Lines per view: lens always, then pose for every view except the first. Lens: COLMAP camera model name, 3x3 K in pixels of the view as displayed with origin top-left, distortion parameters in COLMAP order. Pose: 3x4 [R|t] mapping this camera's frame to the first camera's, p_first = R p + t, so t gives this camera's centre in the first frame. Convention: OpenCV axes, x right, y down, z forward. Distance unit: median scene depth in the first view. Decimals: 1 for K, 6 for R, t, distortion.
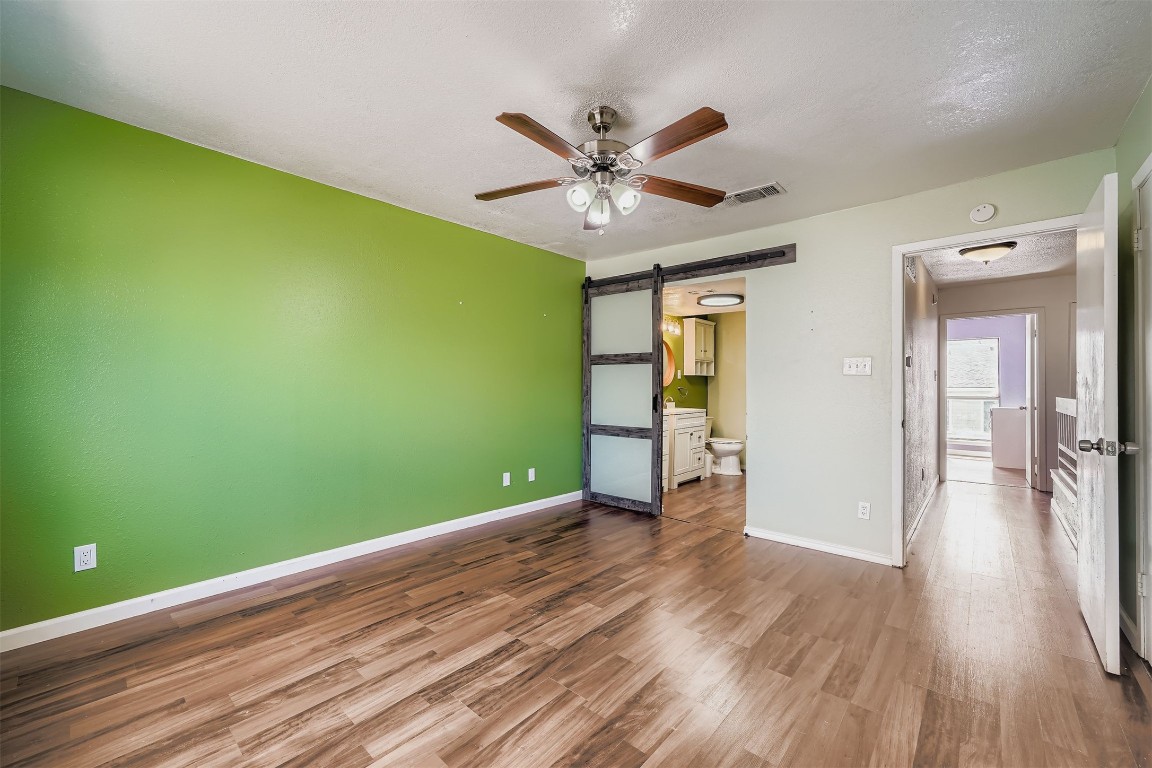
lens RADIAL K [[458.2, 0, 575.8], [0, 458.2, 386.8], [0, 0, 1]] dist [-0.021928, 0.004700]
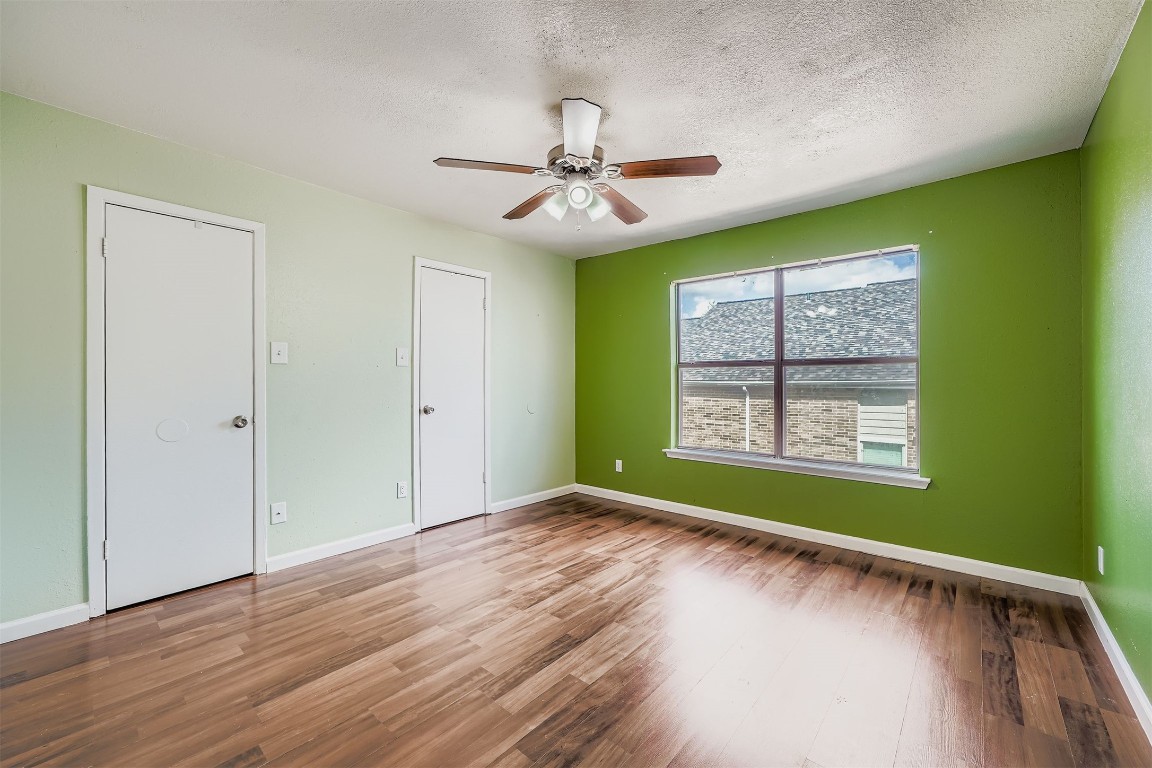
lens RADIAL K [[458.2, 0, 575.8], [0, 458.2, 386.8], [0, 0, 1]] dist [-0.021928, 0.004700]
pose [[-0.999949, -0.004159, -0.009251, 0.073883], [-0.004221, 0.999969, 0.006689, 0.006290], [0.009223, 0.006728, -0.999935, 2.289020]]
